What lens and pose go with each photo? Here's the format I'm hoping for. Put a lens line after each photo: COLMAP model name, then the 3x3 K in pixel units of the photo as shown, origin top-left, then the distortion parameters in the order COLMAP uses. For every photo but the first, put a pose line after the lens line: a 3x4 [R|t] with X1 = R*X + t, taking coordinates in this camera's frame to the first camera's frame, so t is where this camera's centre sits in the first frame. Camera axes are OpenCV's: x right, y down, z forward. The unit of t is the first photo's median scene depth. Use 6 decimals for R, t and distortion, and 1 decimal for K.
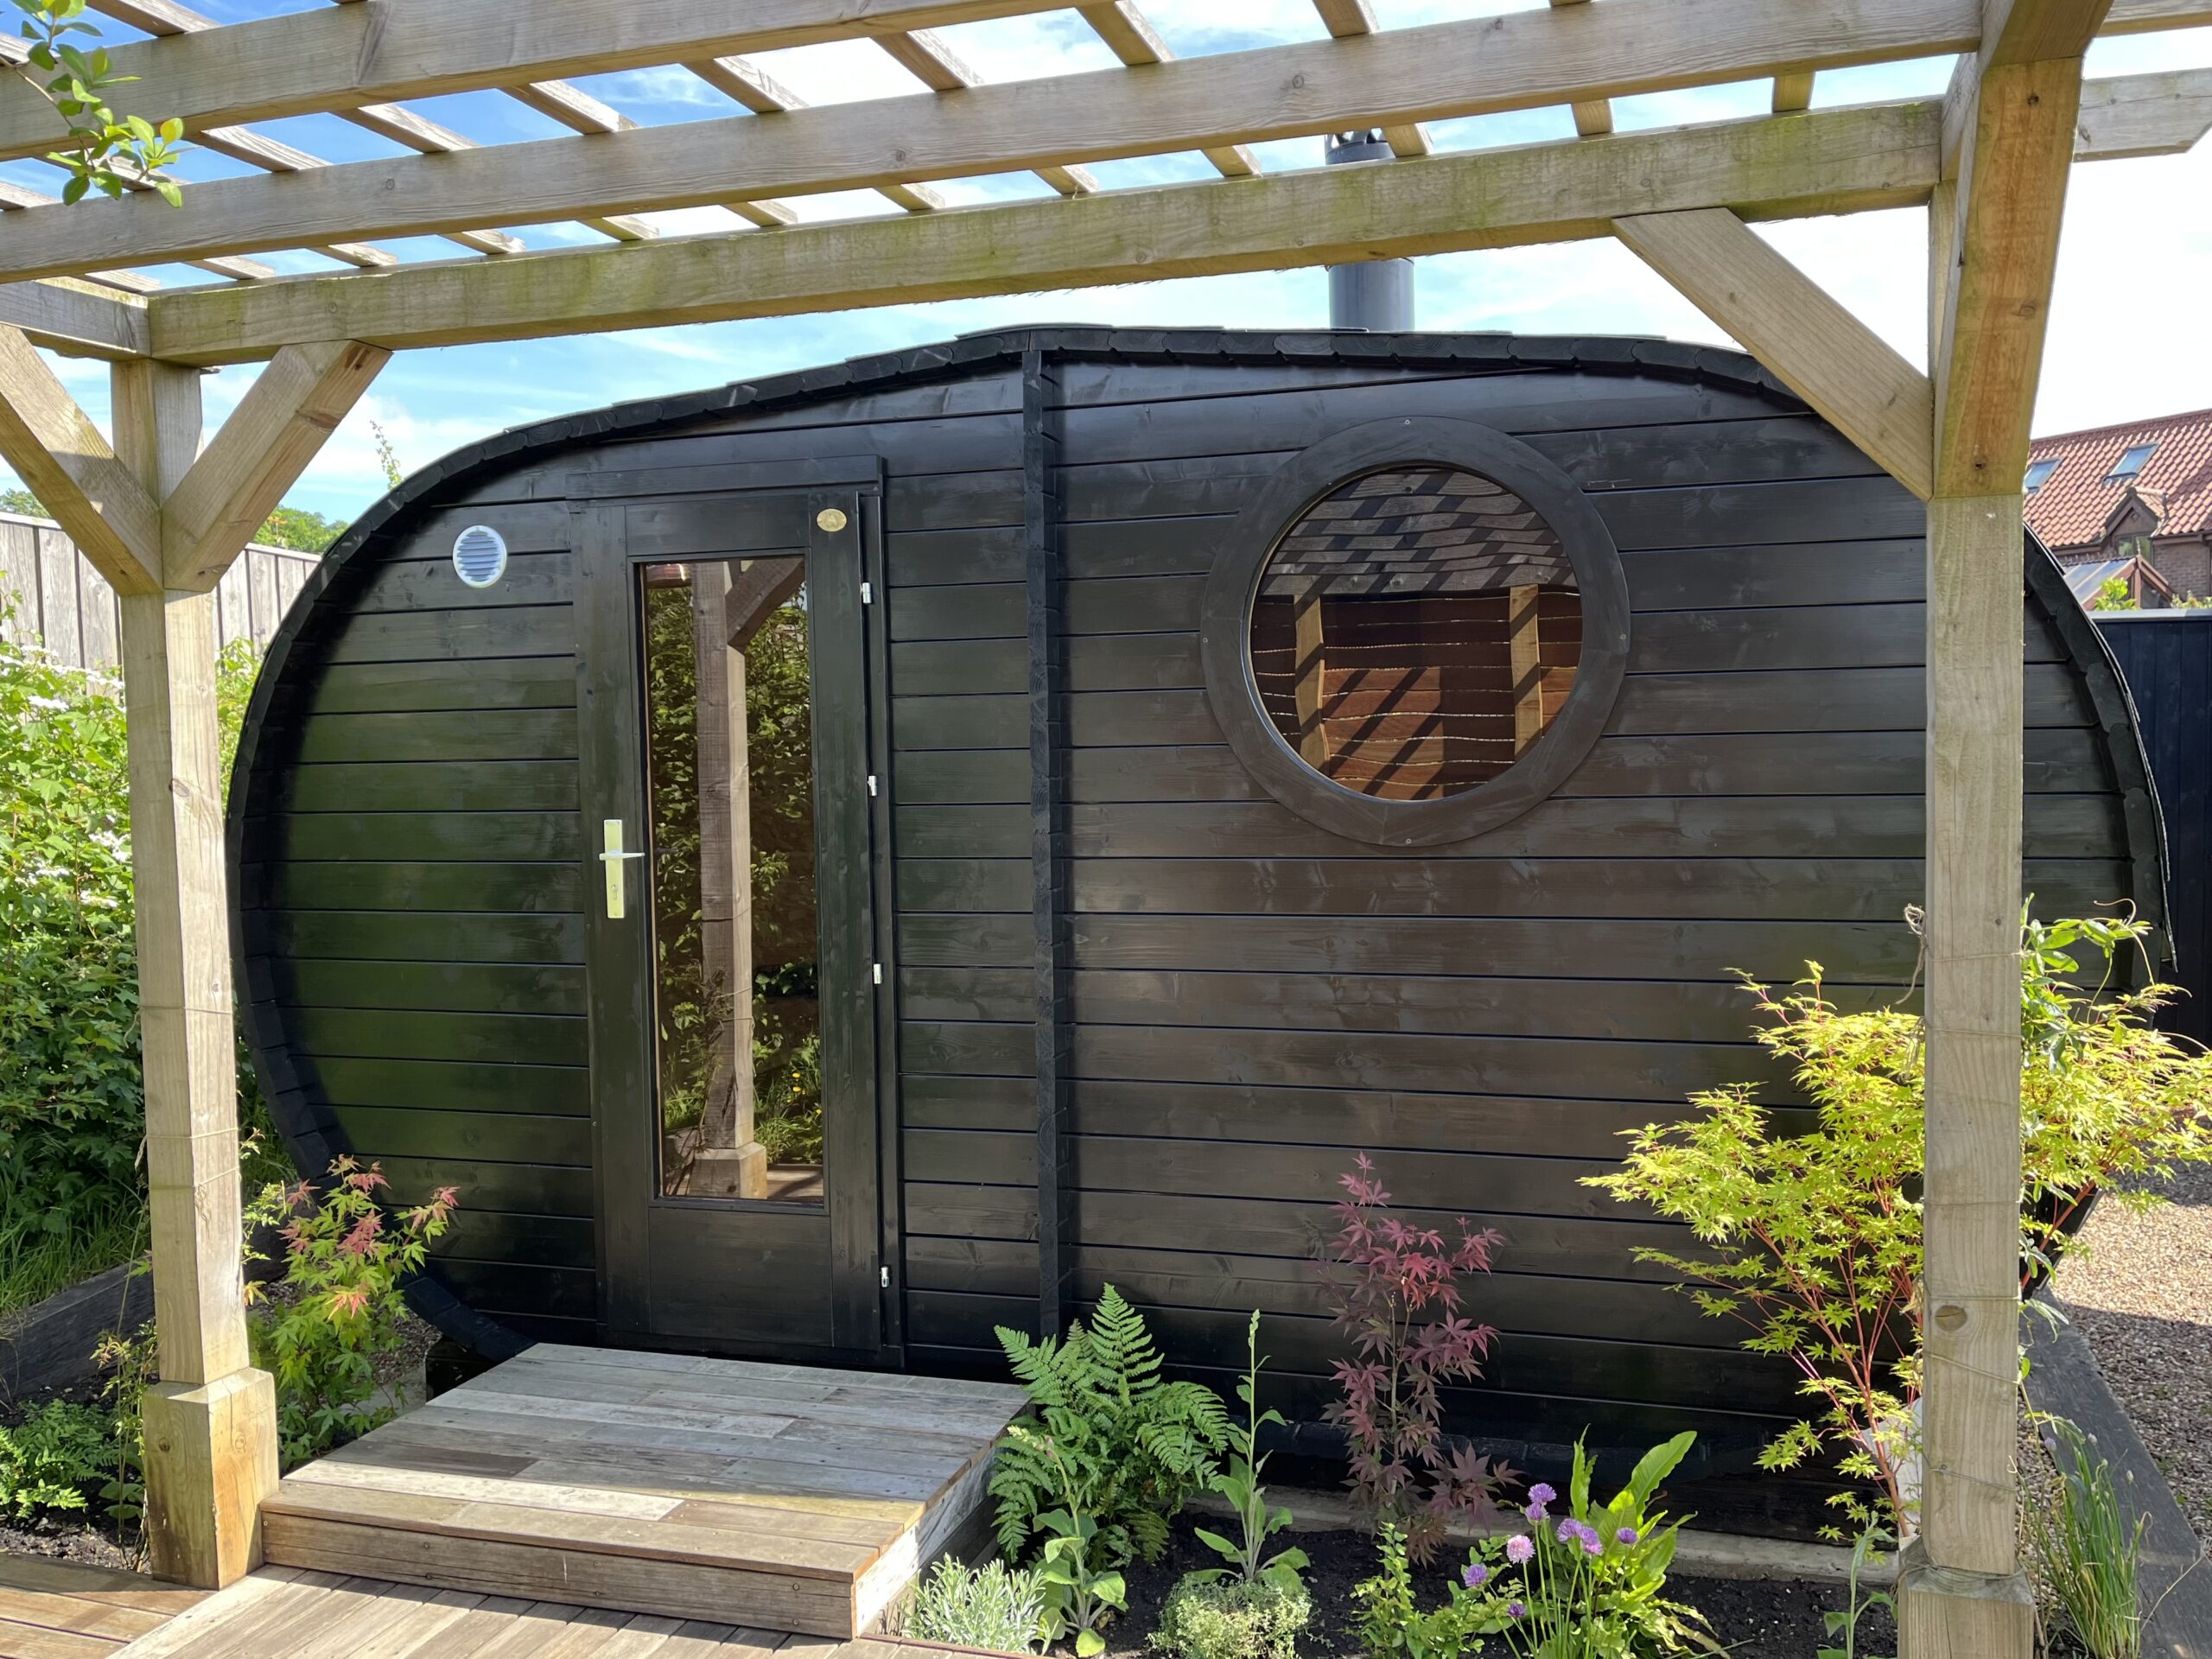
lens RADIAL K [[1777.7, 0, 1110.1], [0, 1777.7, 839.0], [0, 0, 1]] dist [0.044833, -0.033389]
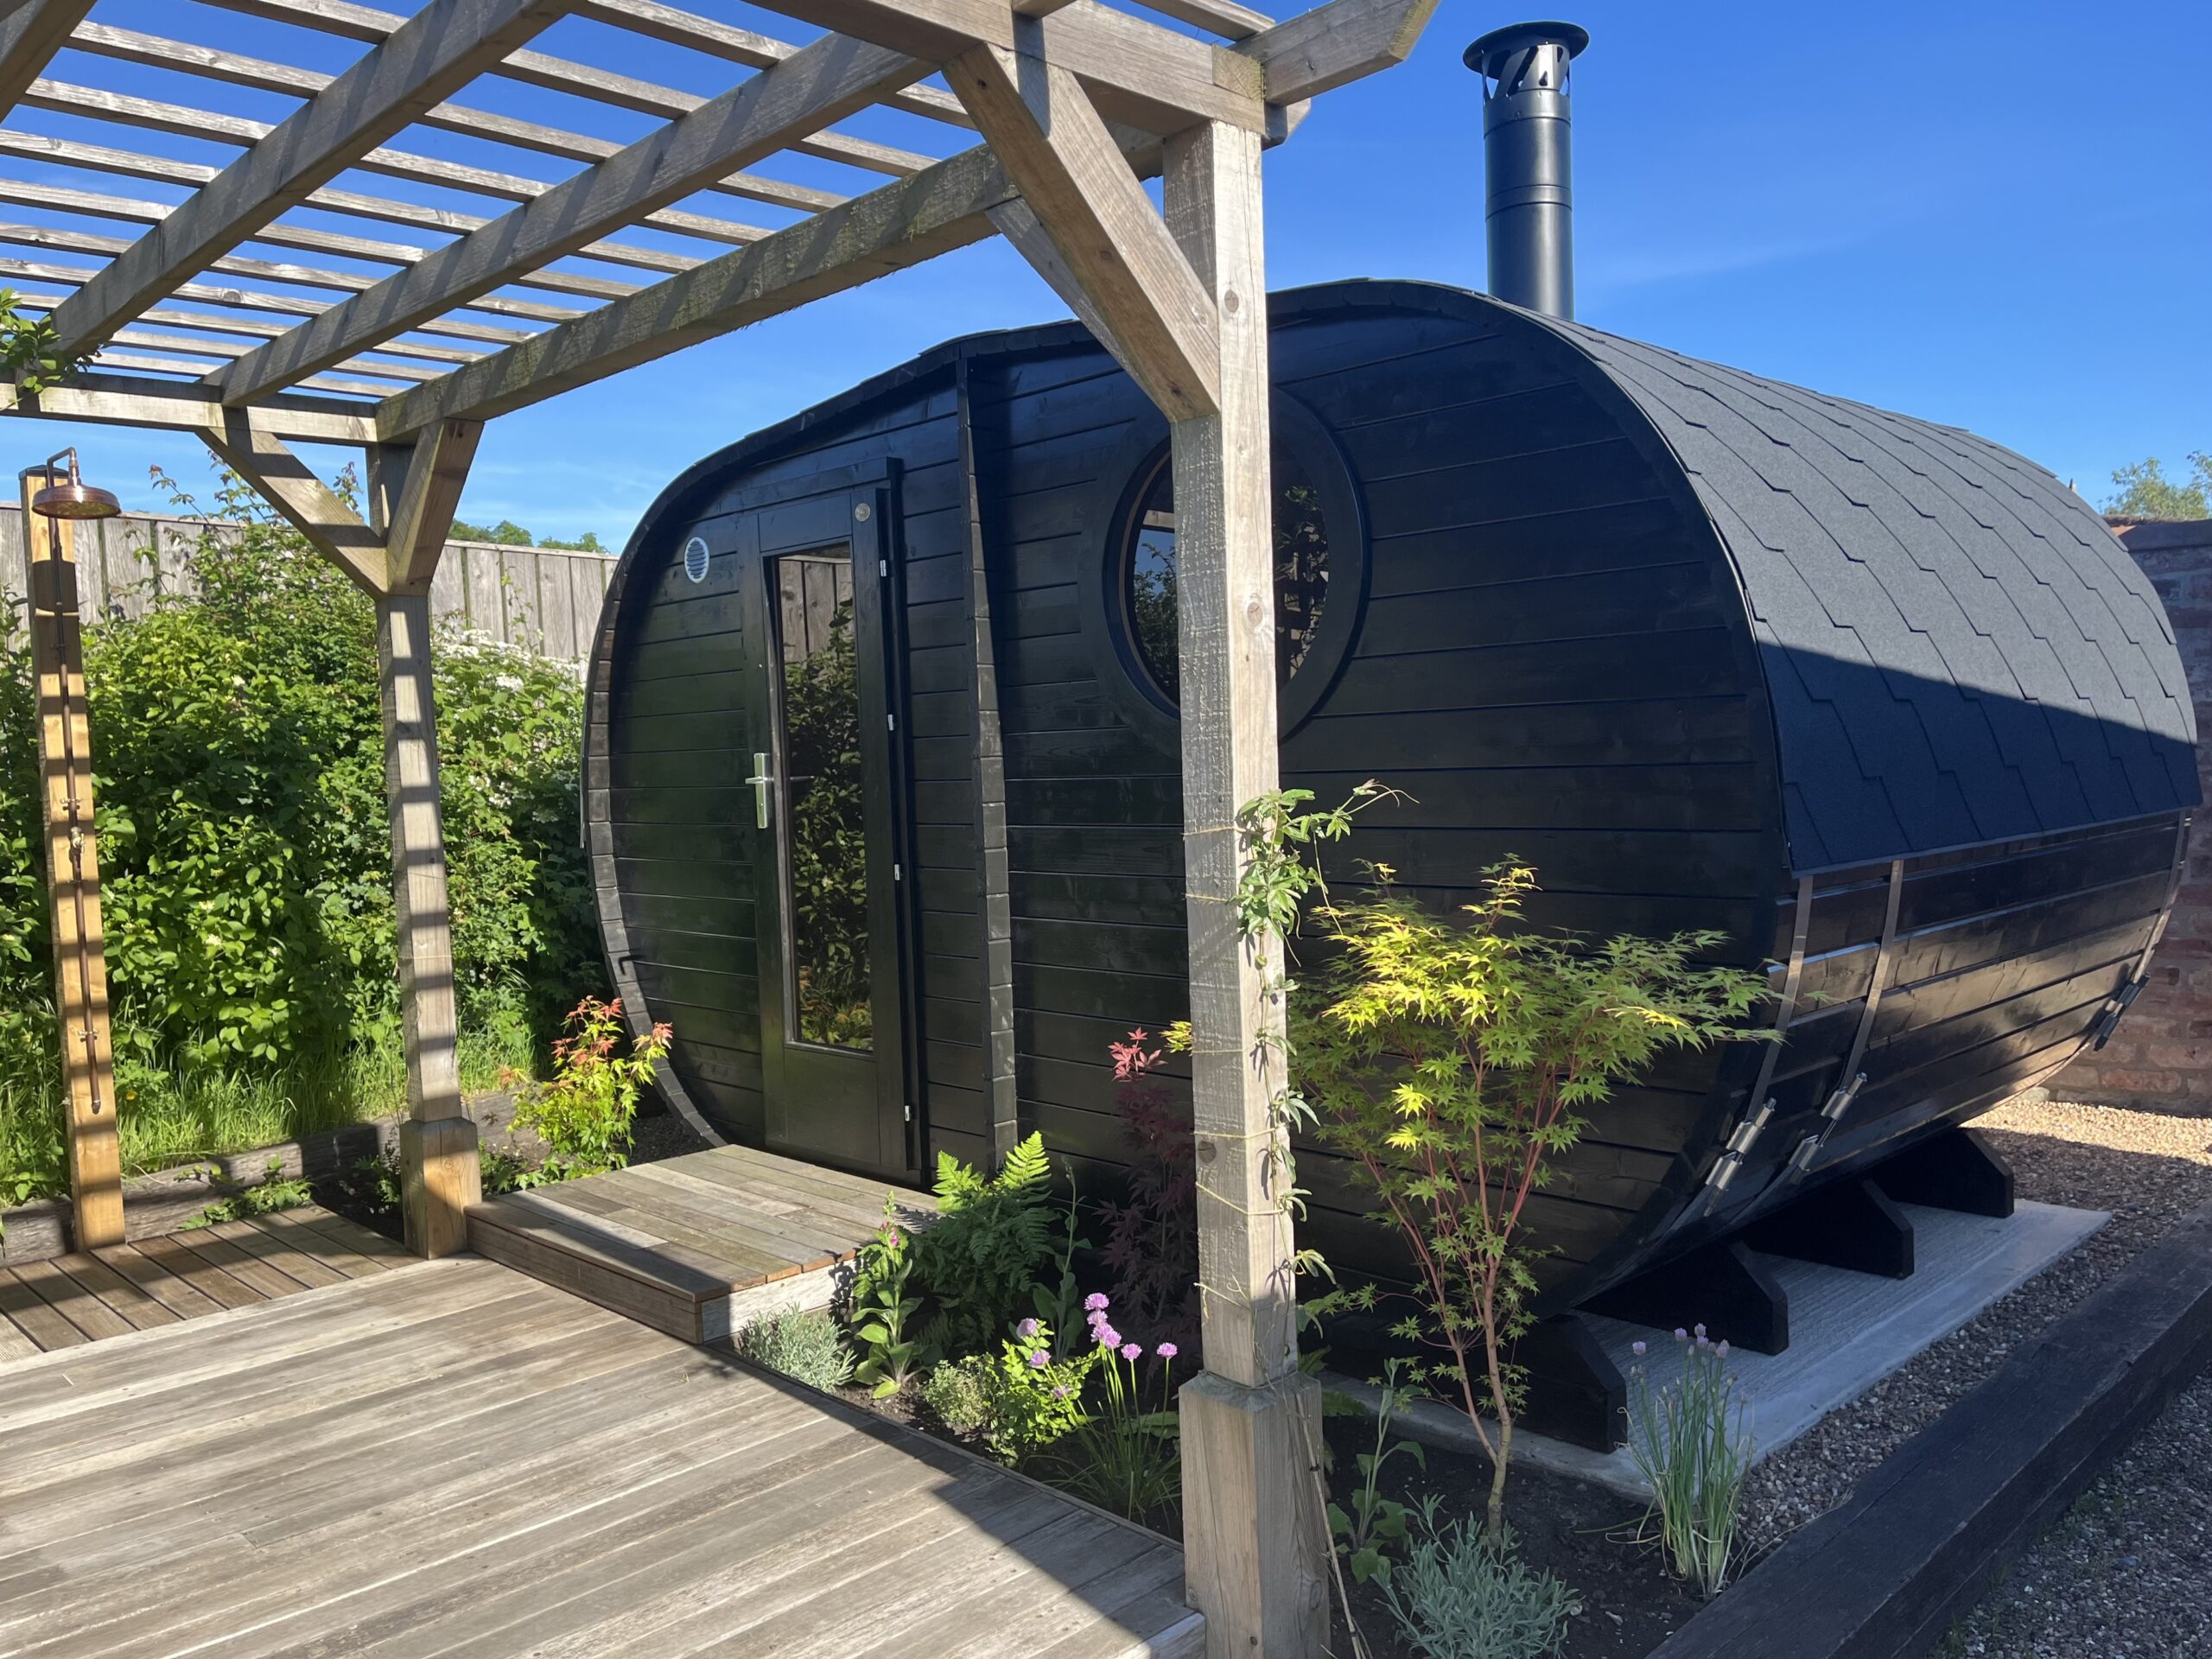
lens RADIAL K [[1700.1, 0, 1102.6], [0, 1700.1, 860.8], [0, 0, 1]] dist [0.053623, -0.002421]
pose [[0.871406, 0.018994, -0.490194, 0.658394], [-0.006743, 0.999620, 0.026746, 0.038788], [0.490515, -0.020001, 0.871203, 0.027174]]
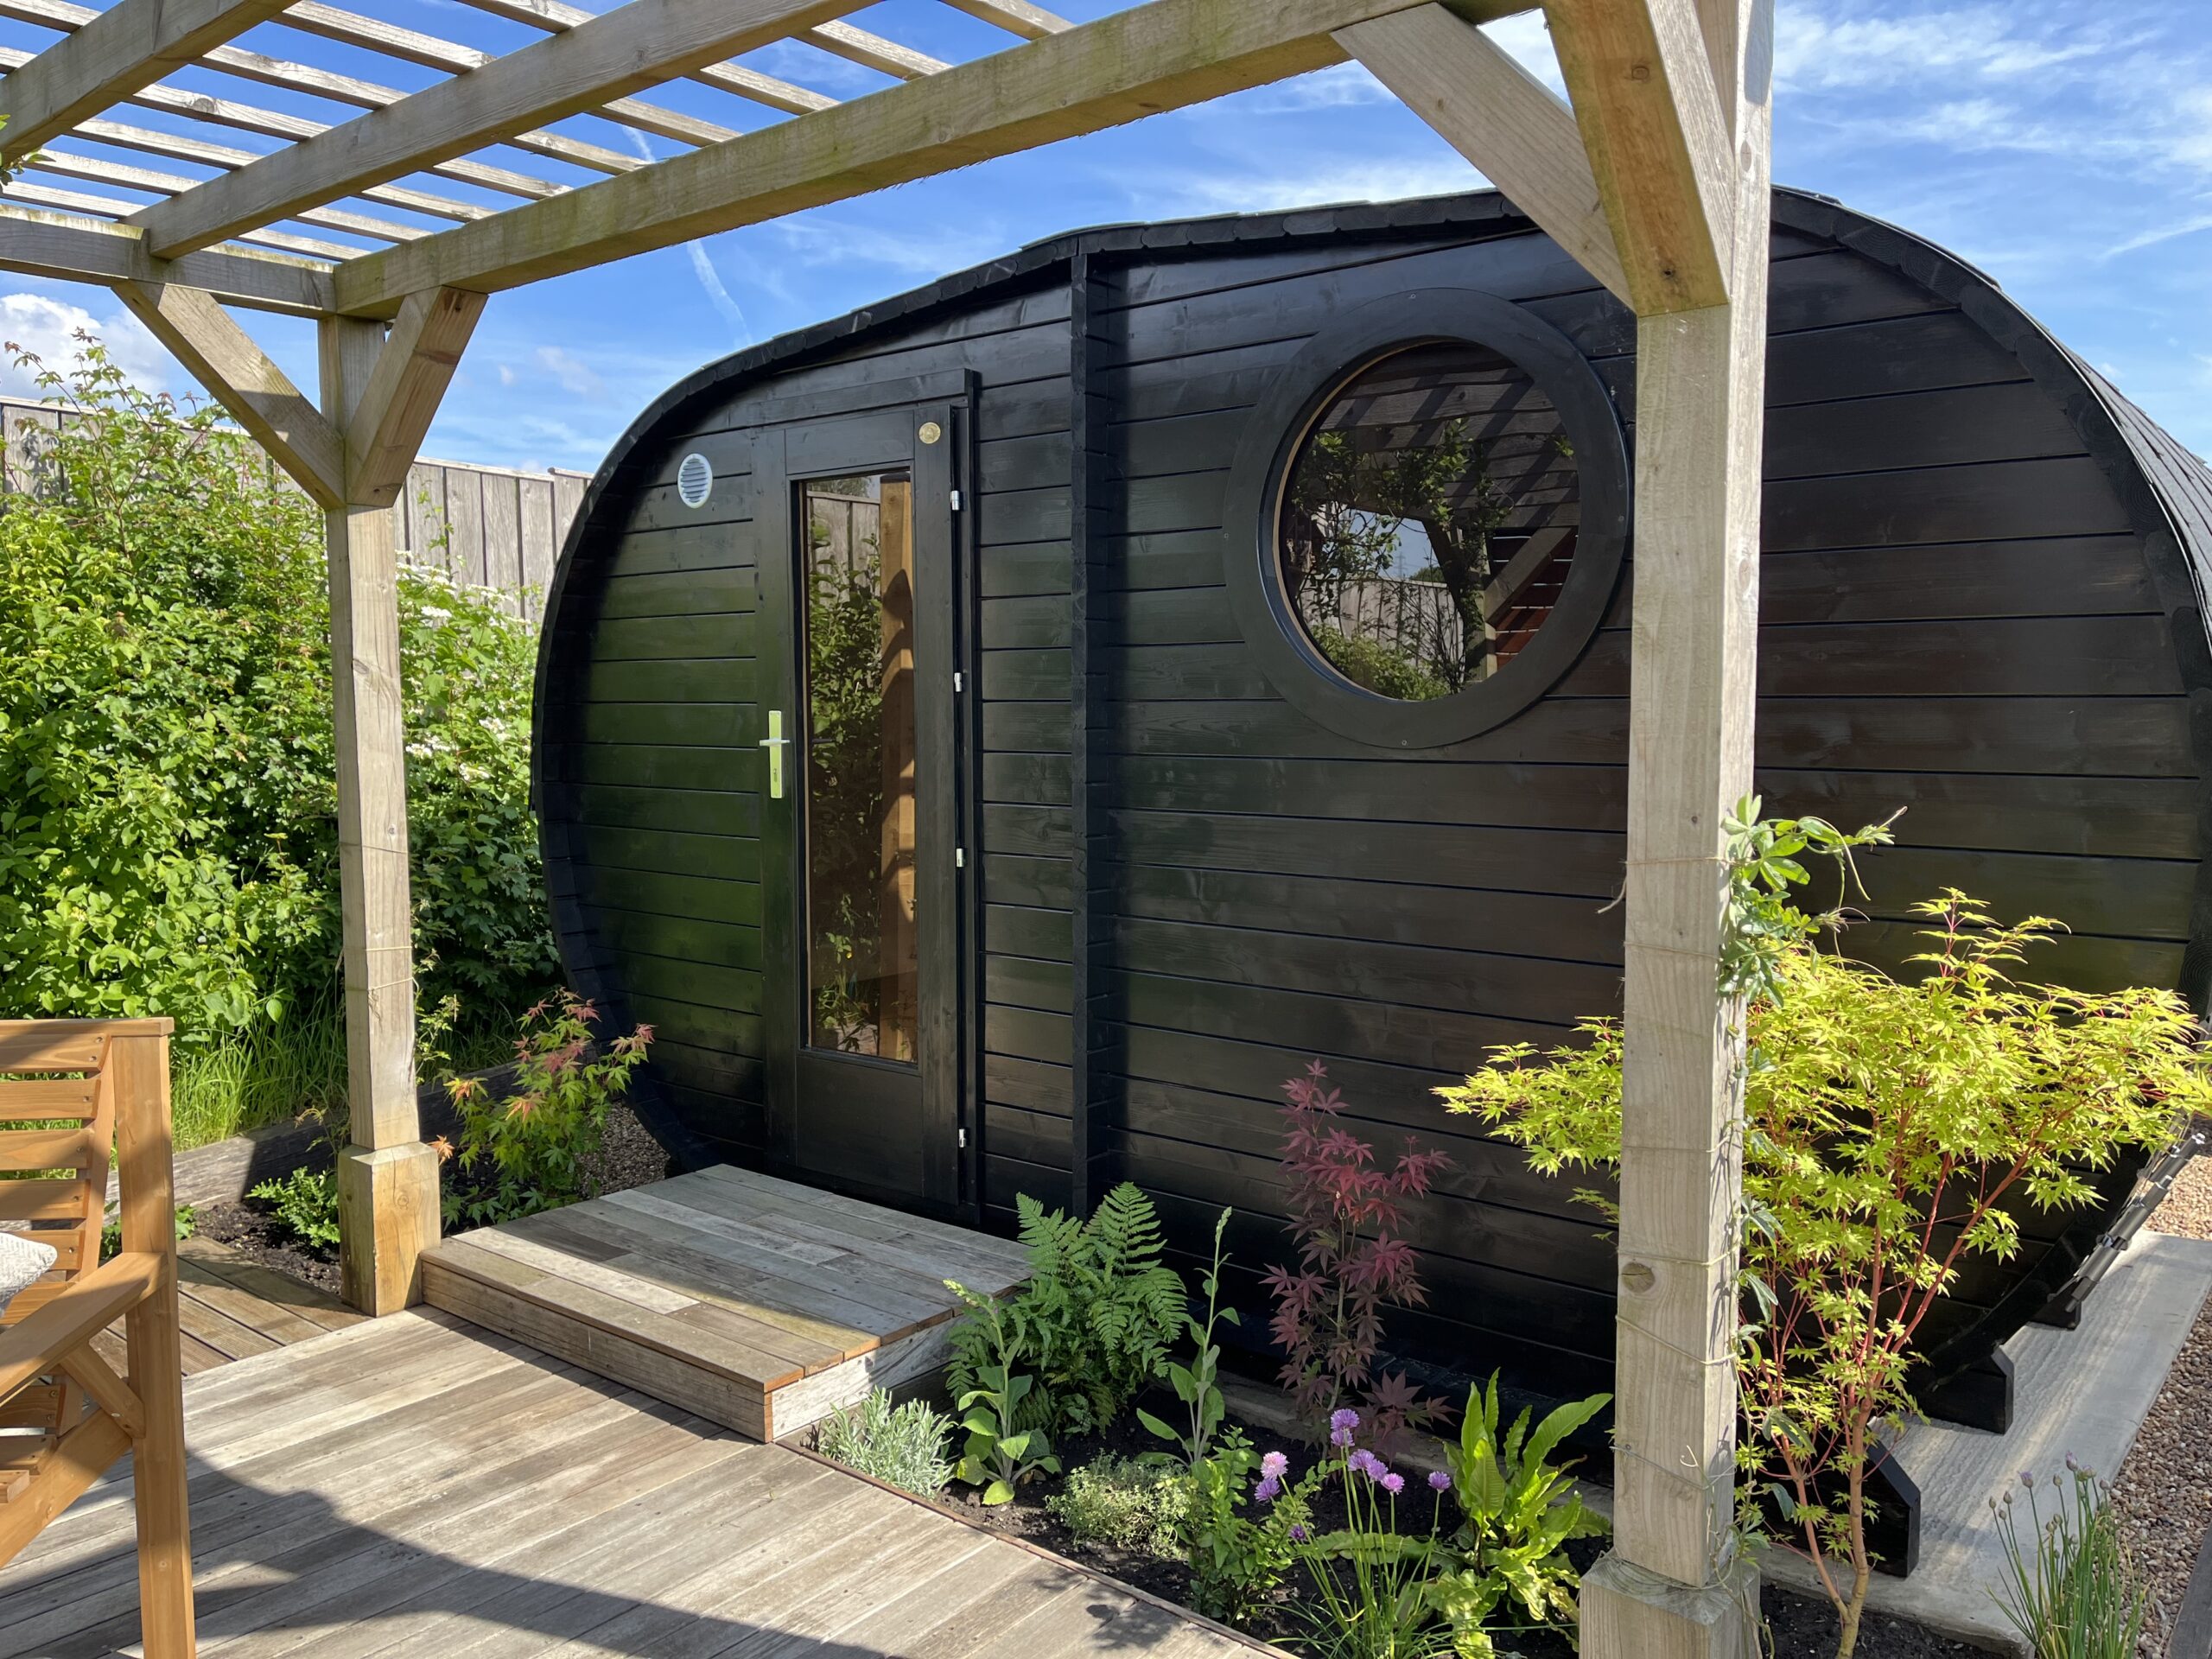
lens RADIAL K [[1668.8, 0, 1106.0], [0, 1668.8, 829.5], [0, 0, 1]] dist [0.063306, -0.056297]
pose [[0.925834, 0.046371, -0.375074, 0.370547], [-0.035818, 0.998743, 0.035062, 0.022820], [0.376228, -0.019027, 0.926332, 0.111728]]
